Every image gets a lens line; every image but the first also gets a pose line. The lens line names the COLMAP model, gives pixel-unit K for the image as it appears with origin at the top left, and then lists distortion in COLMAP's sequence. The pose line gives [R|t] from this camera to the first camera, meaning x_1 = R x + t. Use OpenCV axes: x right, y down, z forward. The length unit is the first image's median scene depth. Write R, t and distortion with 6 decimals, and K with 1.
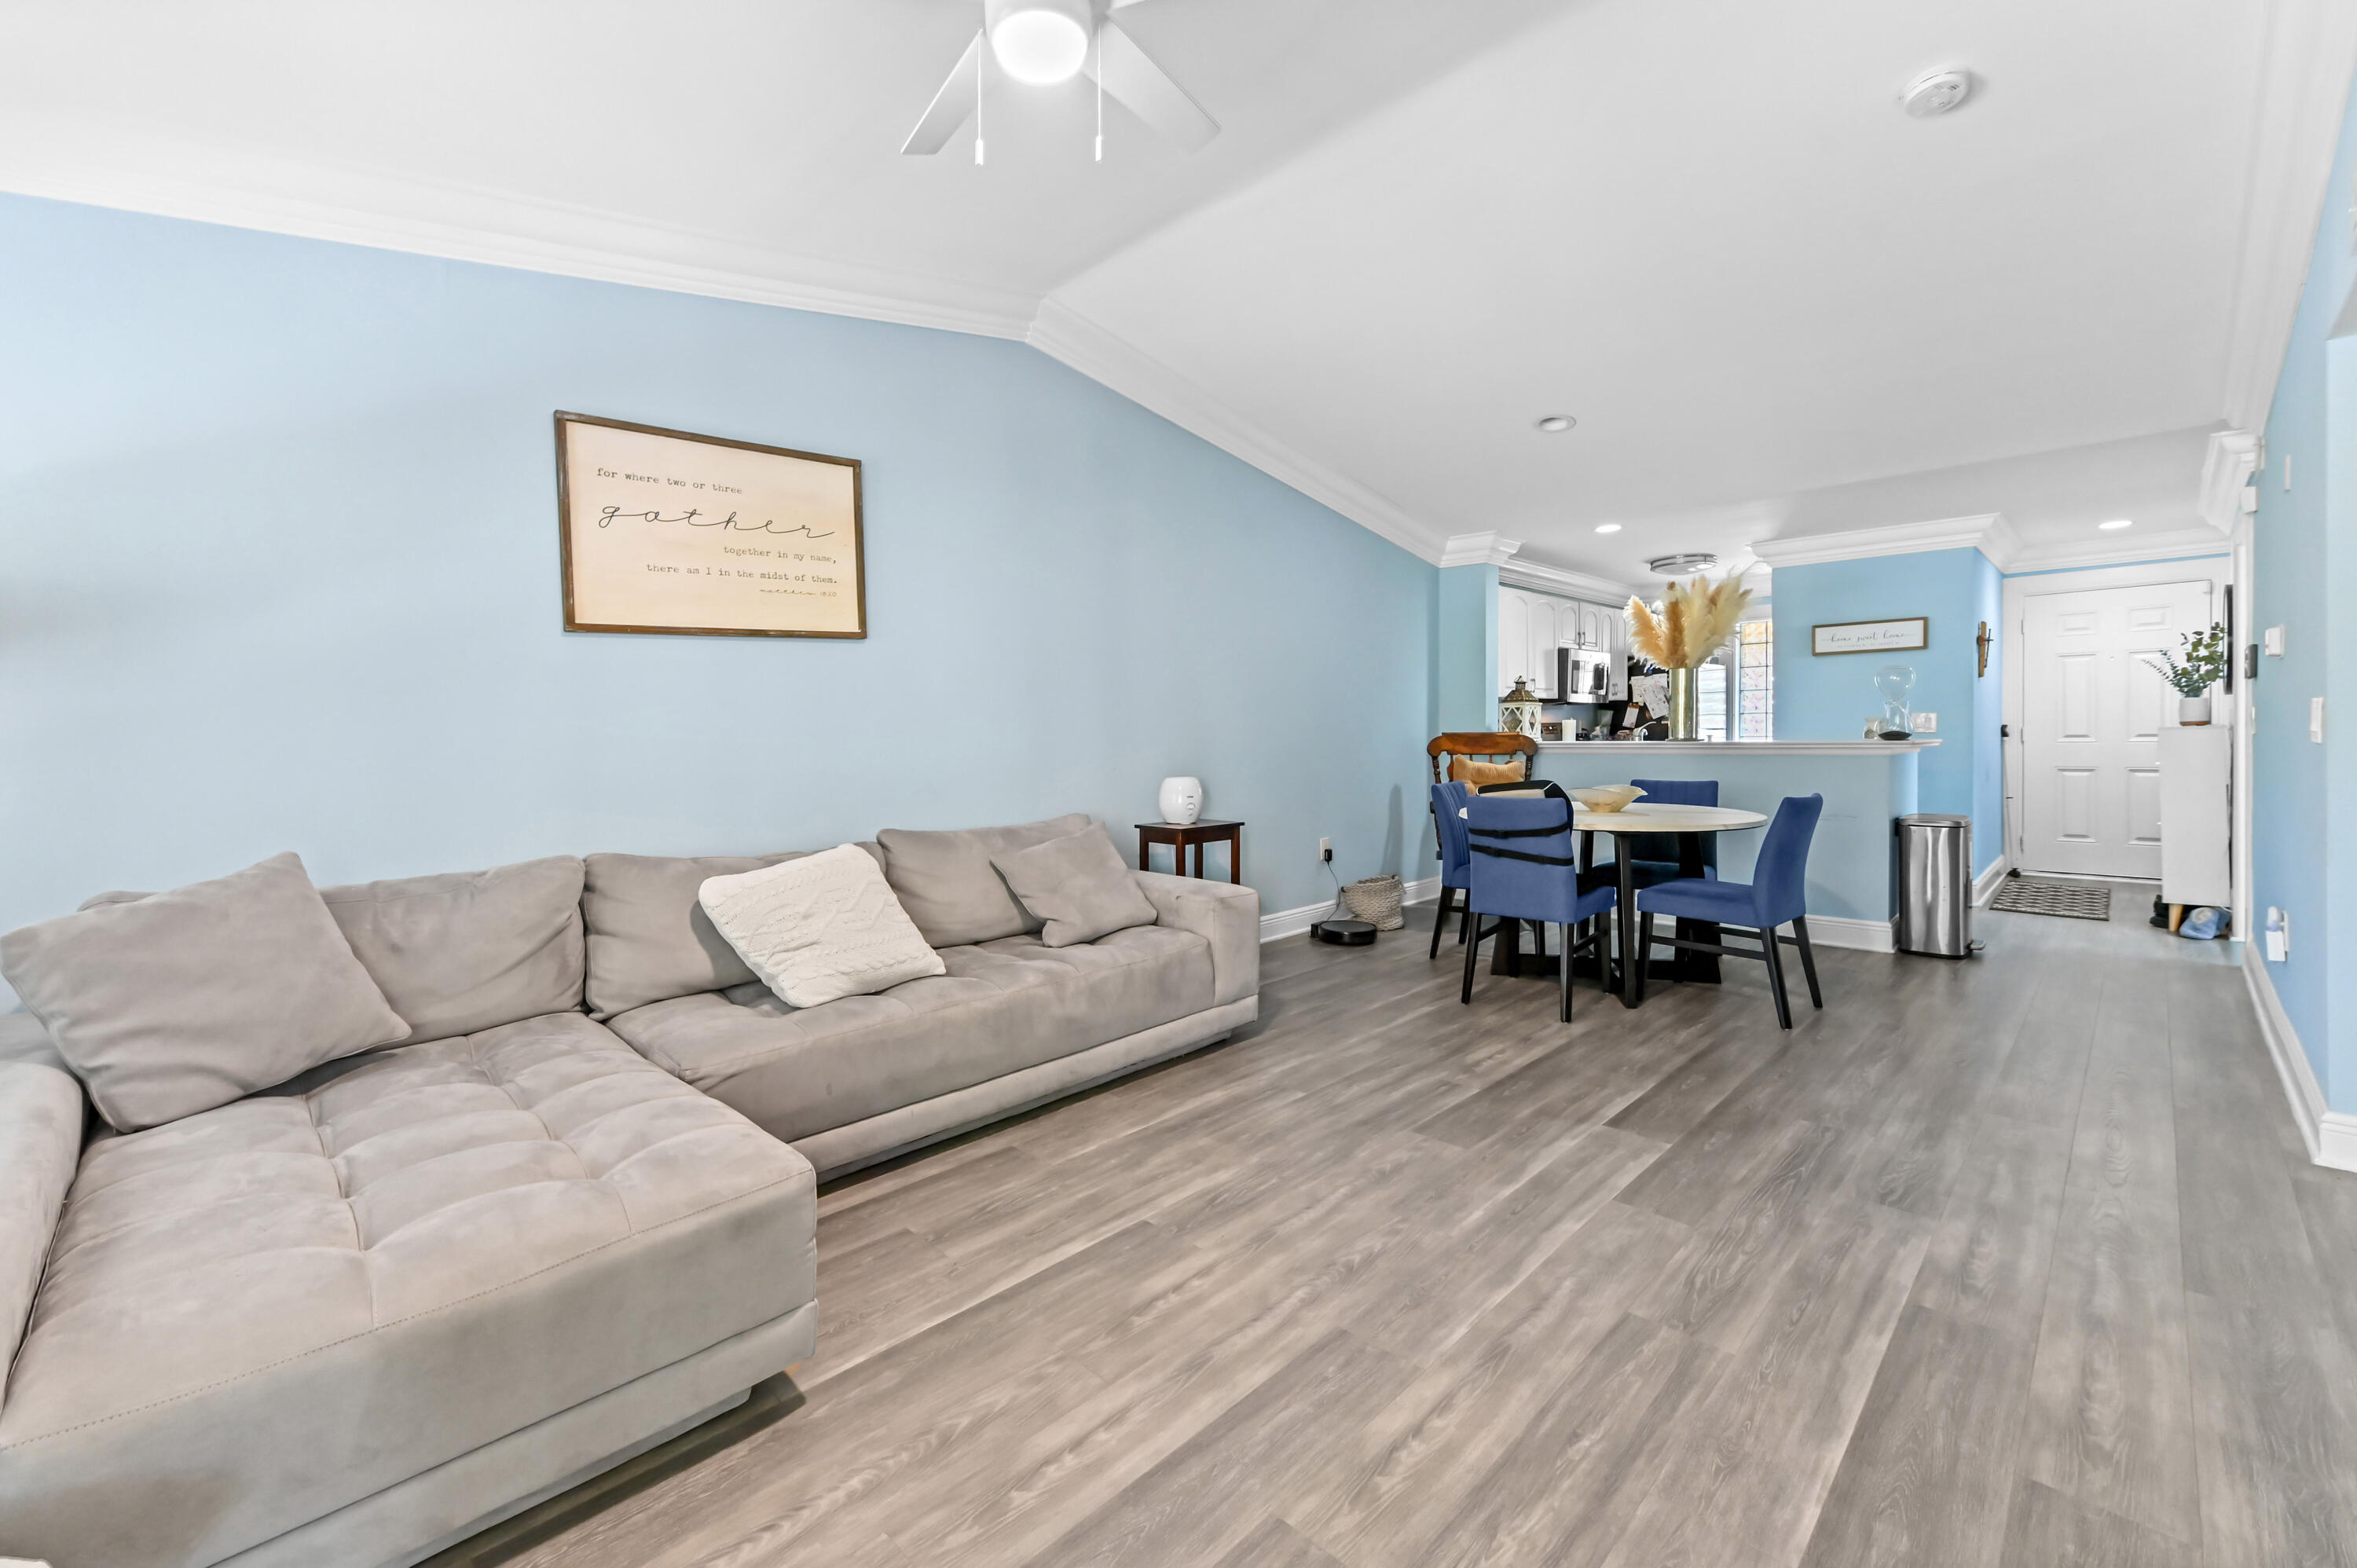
lens RADIAL K [[975.0, 0, 1179.0], [0, 975.0, 735.6], [0, 0, 1]] dist [0.013976, -0.000052]
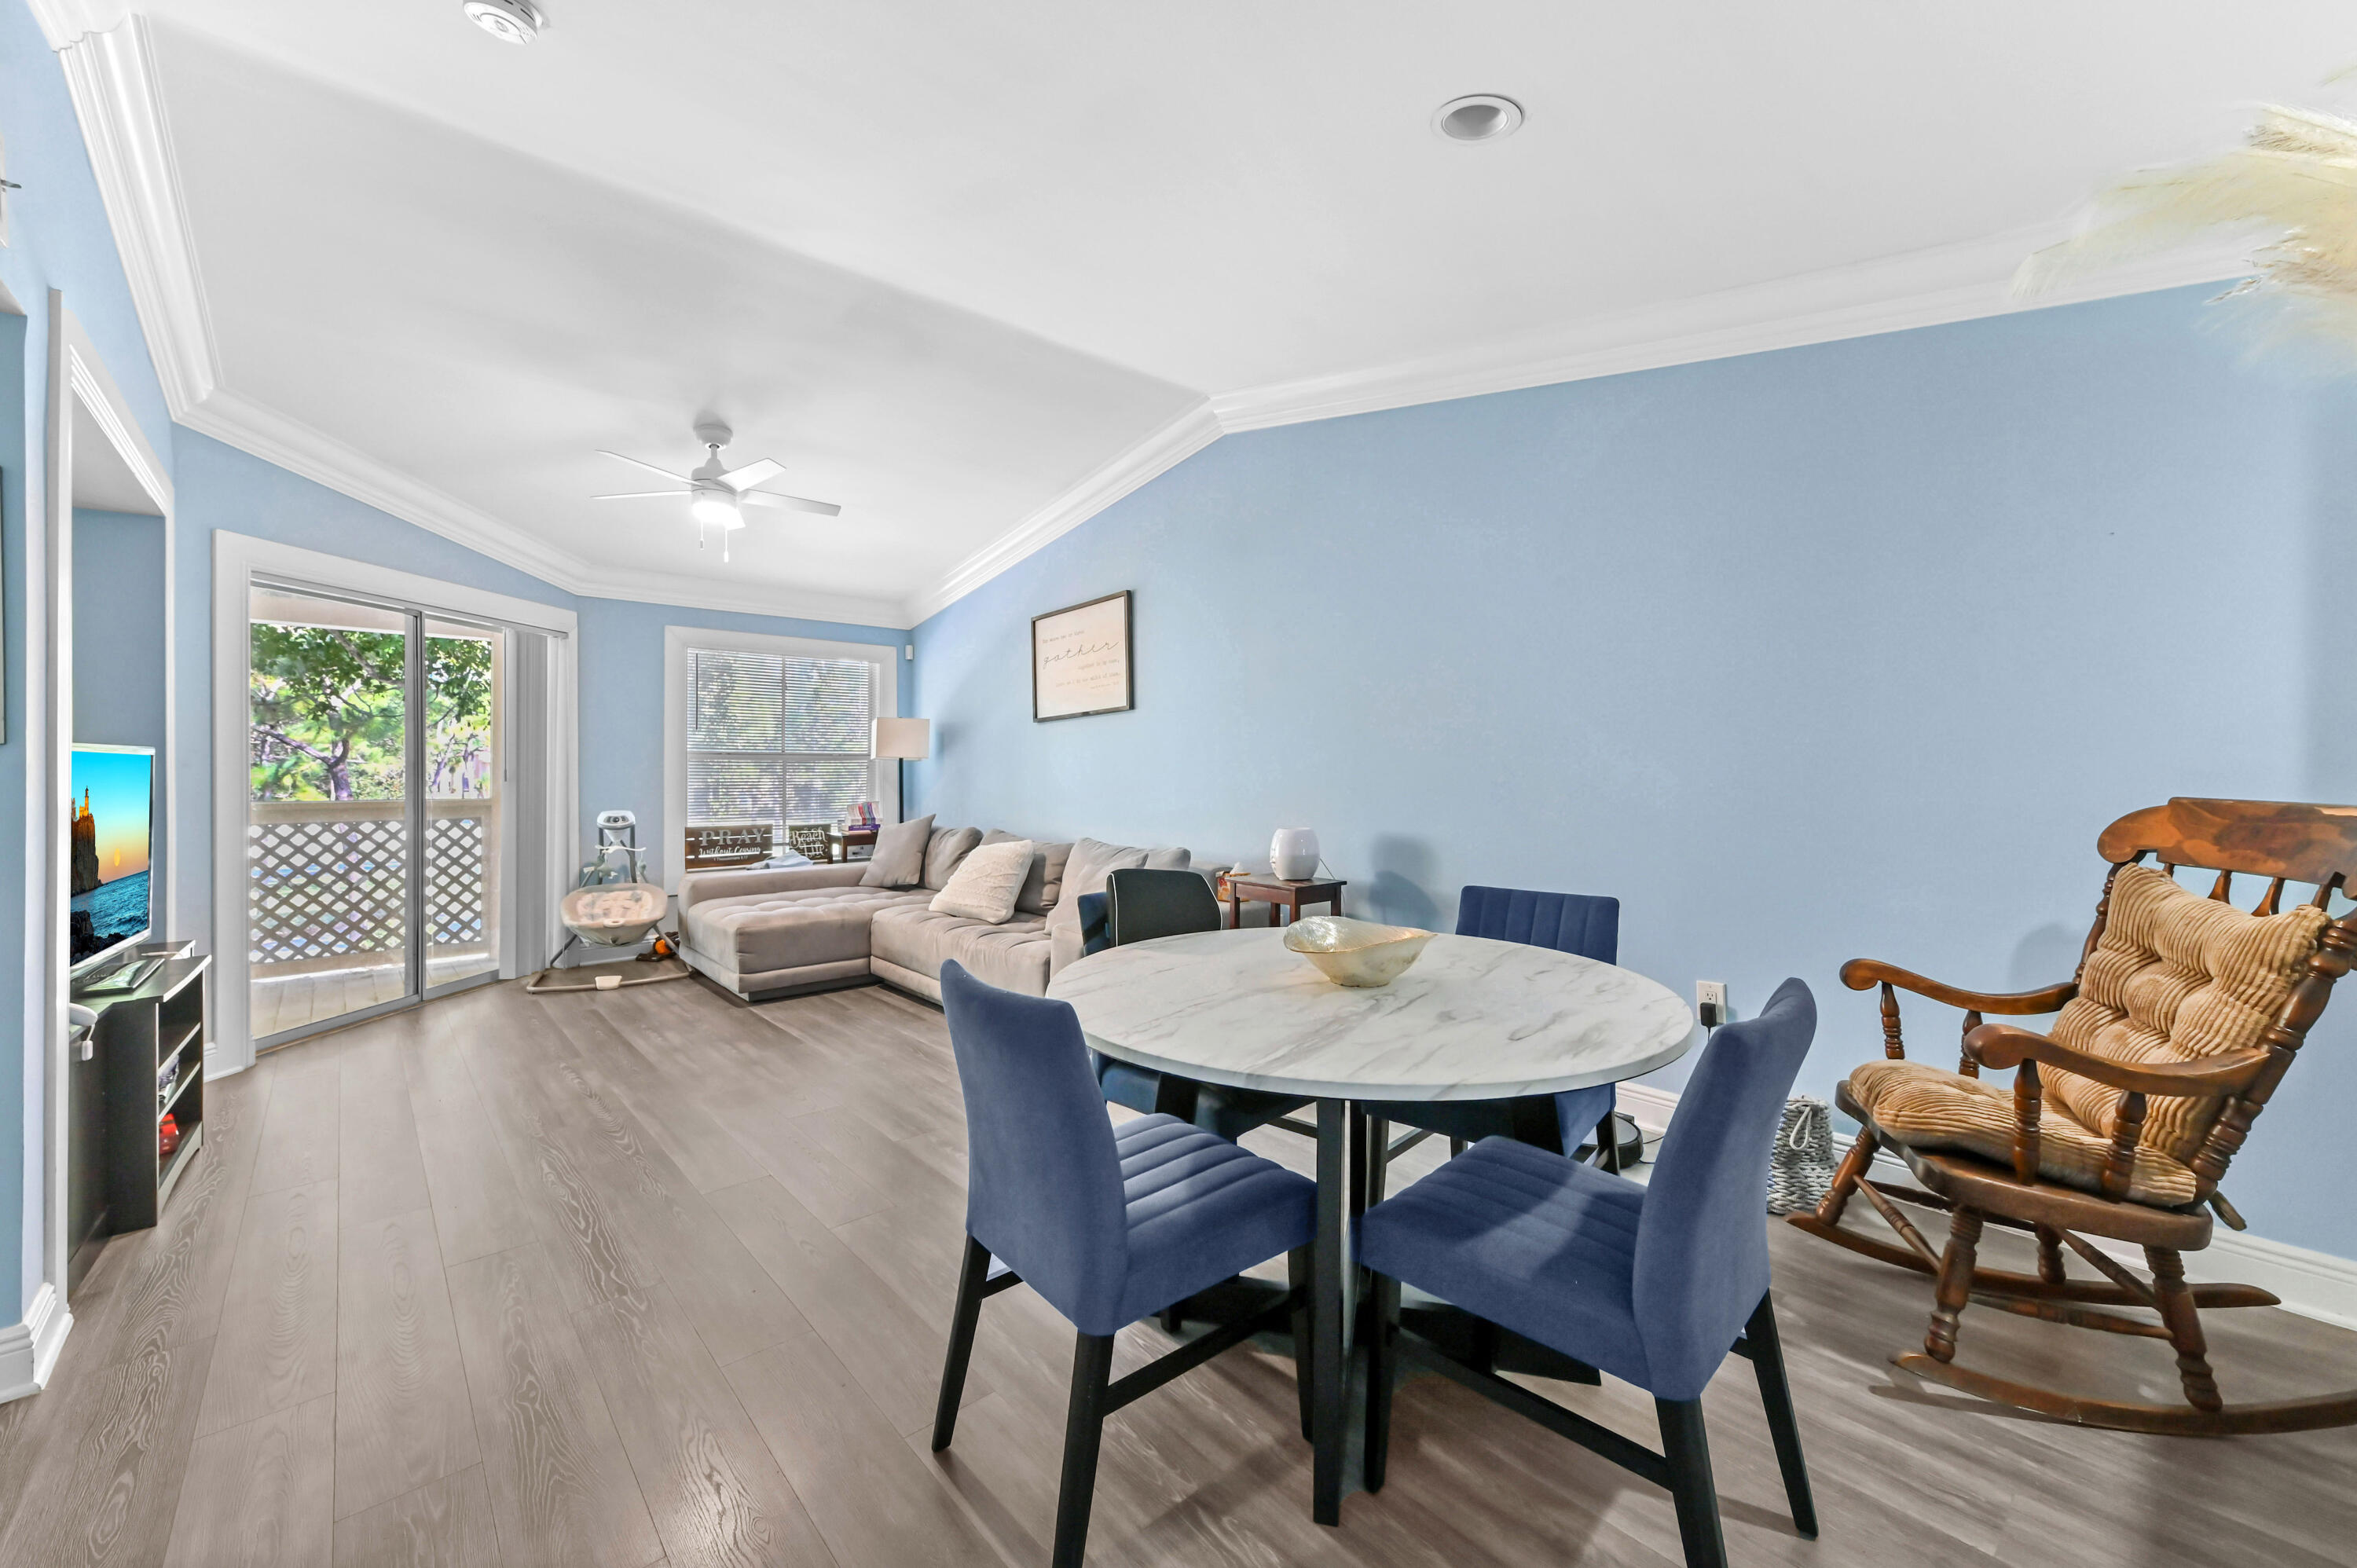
lens RADIAL K [[913.1, 0, 1178.5], [0, 913.1, 784.0], [0, 0, 1]] dist [-0.019969, -0.000159]
pose [[-0.054552, 0.032356, -0.997987, 1.221208], [0.008449, 0.999454, 0.031942, -0.035922], [0.998475, -0.006690, -0.054796, 1.349492]]
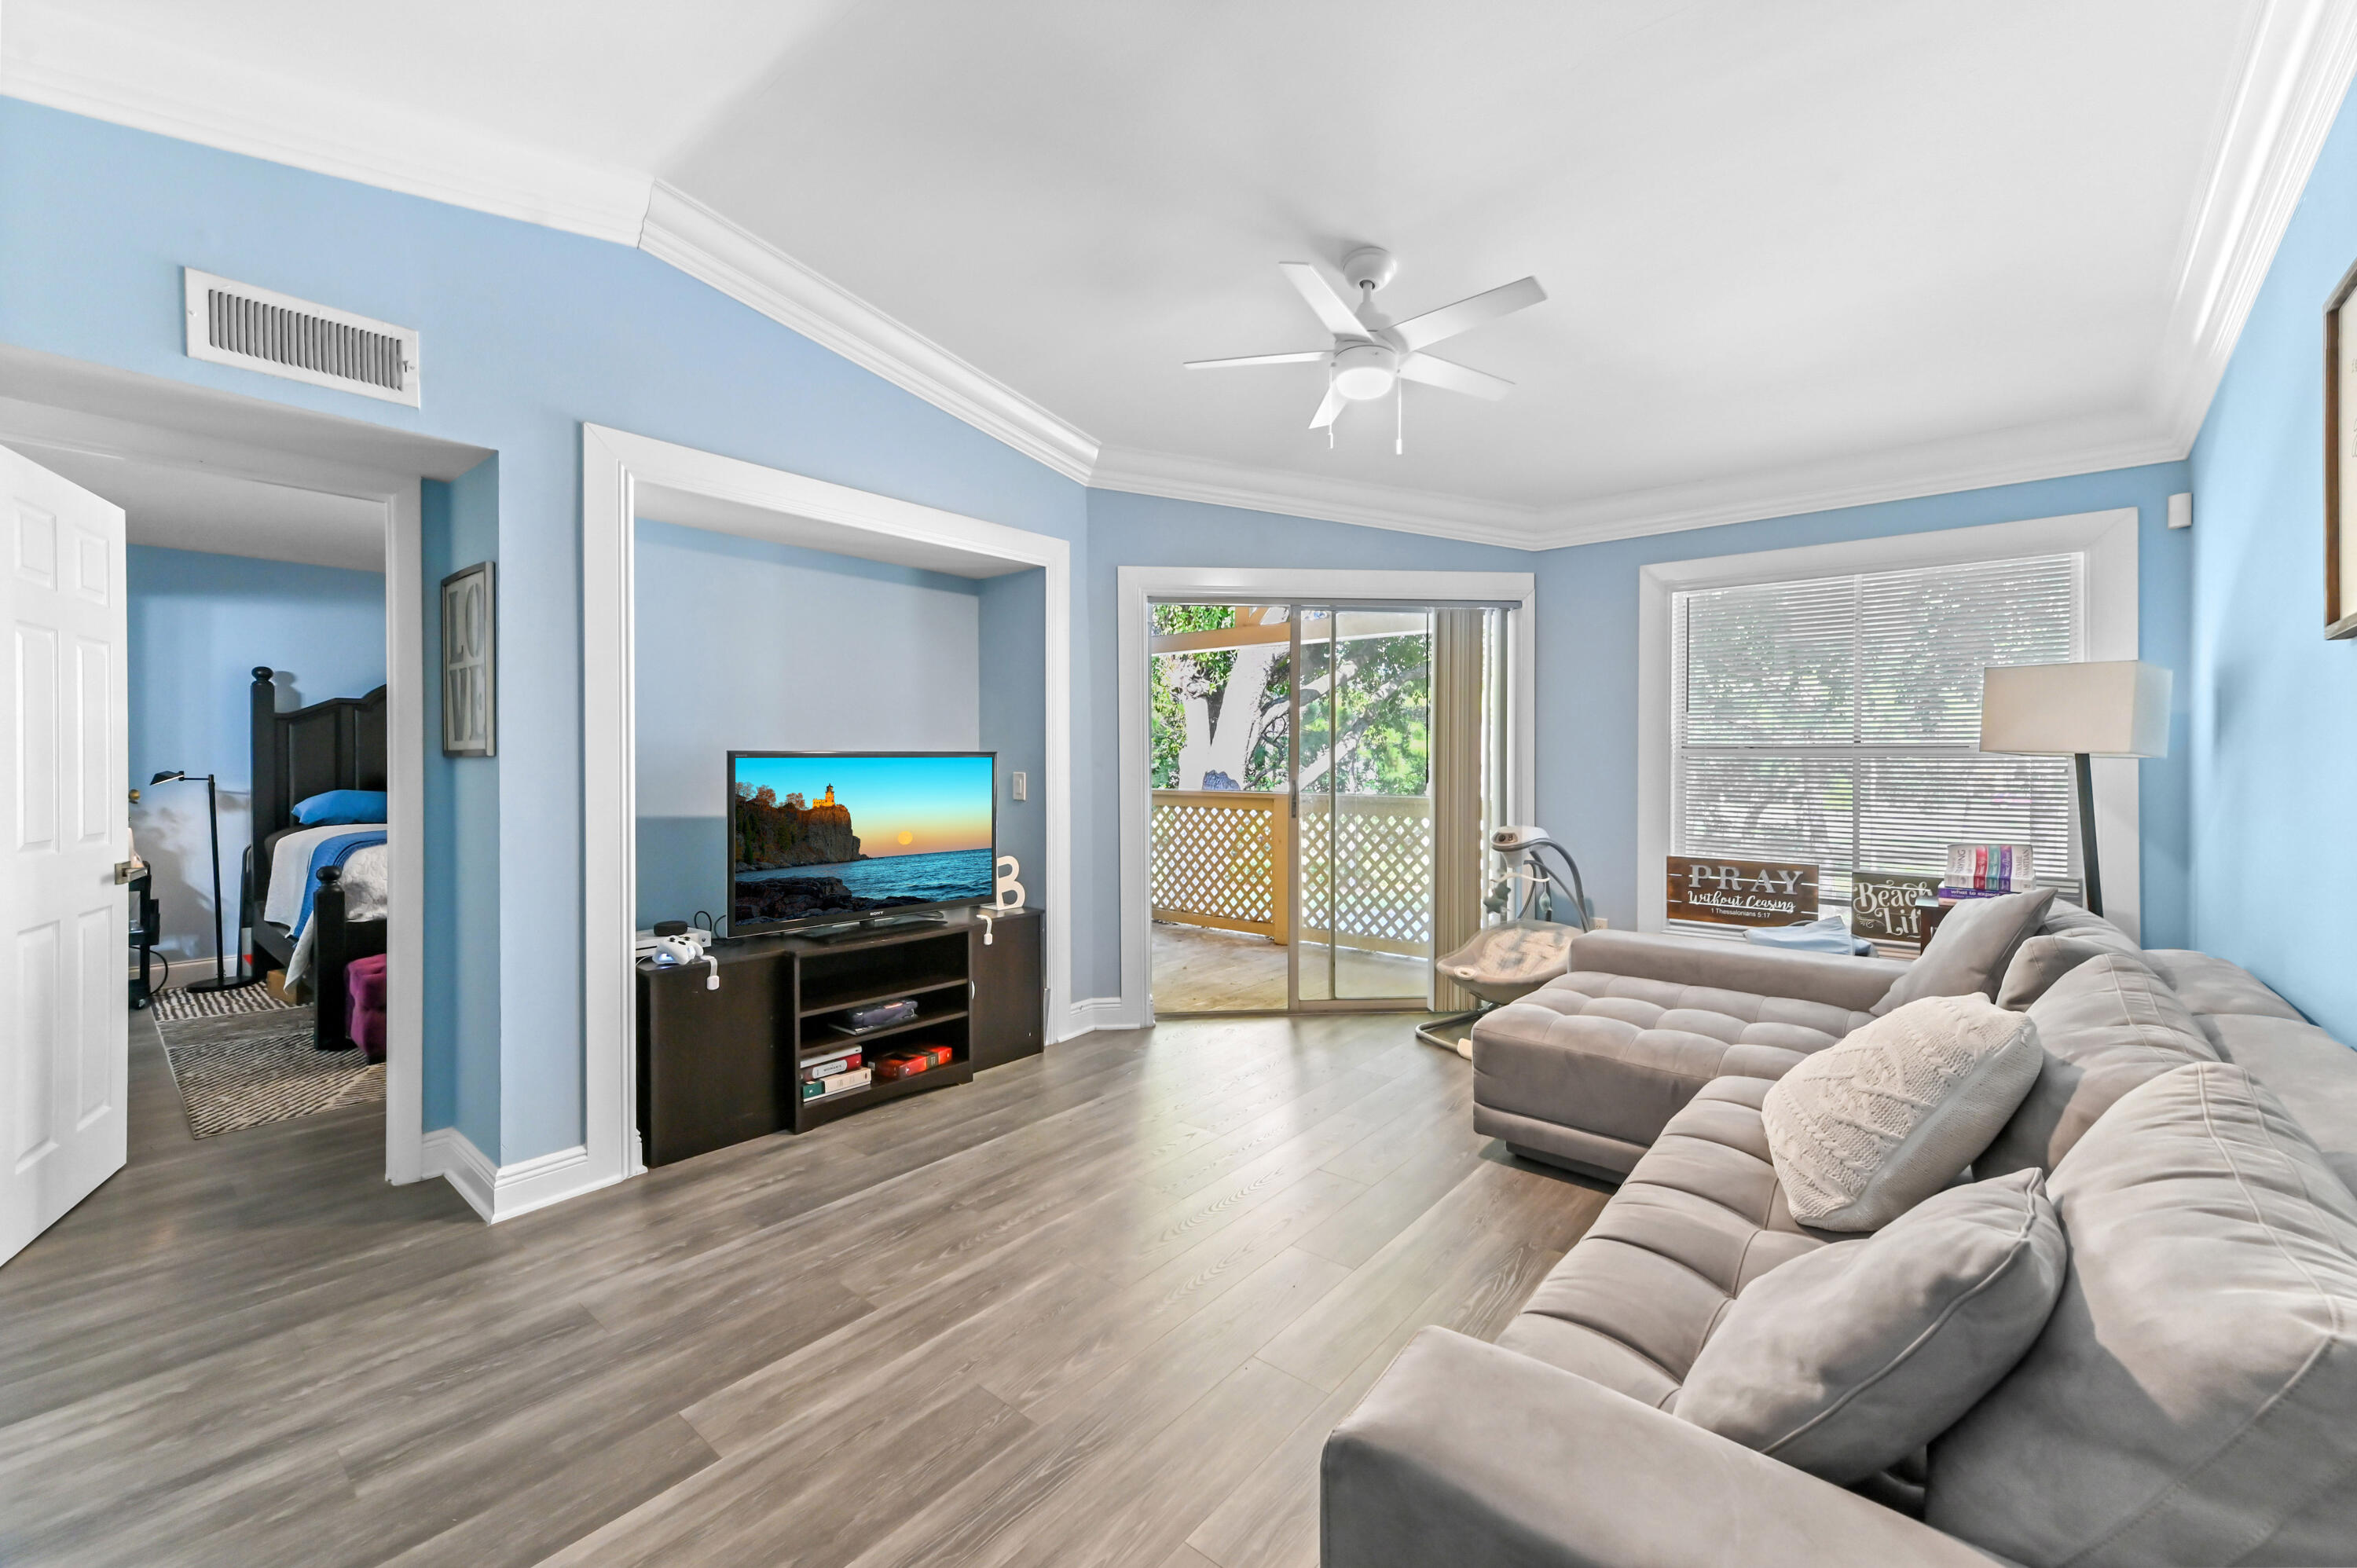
lens RADIAL K [[940.0, 0, 1202.2], [0, 940.0, 767.5], [0, 0, 1]] dist [0.016452, -0.000074]
pose [[-0.994581, 0.014086, -0.103008, 0.169108], [0.013861, 0.999900, 0.002902, -0.033030], [0.103038, 0.001458, -0.994676, 1.488644]]
